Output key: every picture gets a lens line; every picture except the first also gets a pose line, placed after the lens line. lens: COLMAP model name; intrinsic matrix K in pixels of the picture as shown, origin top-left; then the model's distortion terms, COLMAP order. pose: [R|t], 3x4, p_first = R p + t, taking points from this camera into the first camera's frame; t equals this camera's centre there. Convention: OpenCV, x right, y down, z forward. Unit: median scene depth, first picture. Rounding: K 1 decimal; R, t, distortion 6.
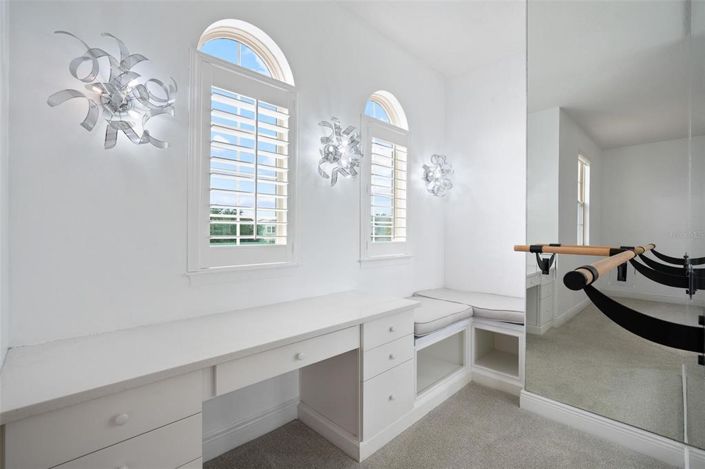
lens RADIAL K [[322.6, 0, 355.3], [0, 322.6, 236.9], [0, 0, 1]] dist [0.000639, 0.000623]
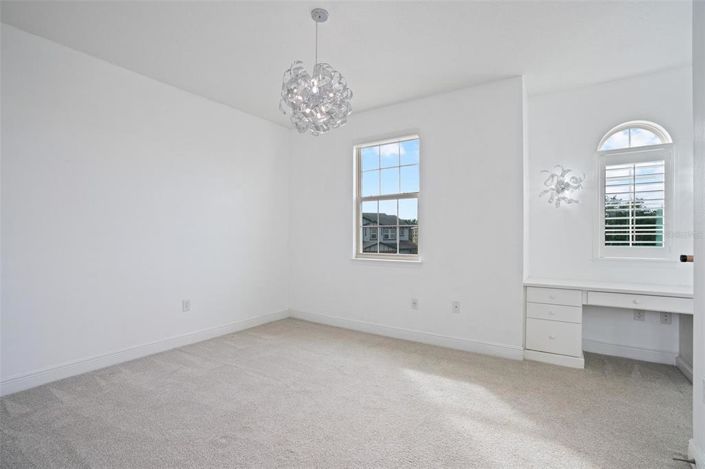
lens RADIAL K [[322.6, 0, 370.6], [0, 322.6, 241.0], [0, 0, 1]] dist [0.000639, 0.000623]
pose [[0.266911, 0.007930, -0.963688, 1.087715], [-0.009116, 0.999942, 0.005704, -0.002782], [0.963678, 0.007262, 0.266968, -0.931236]]
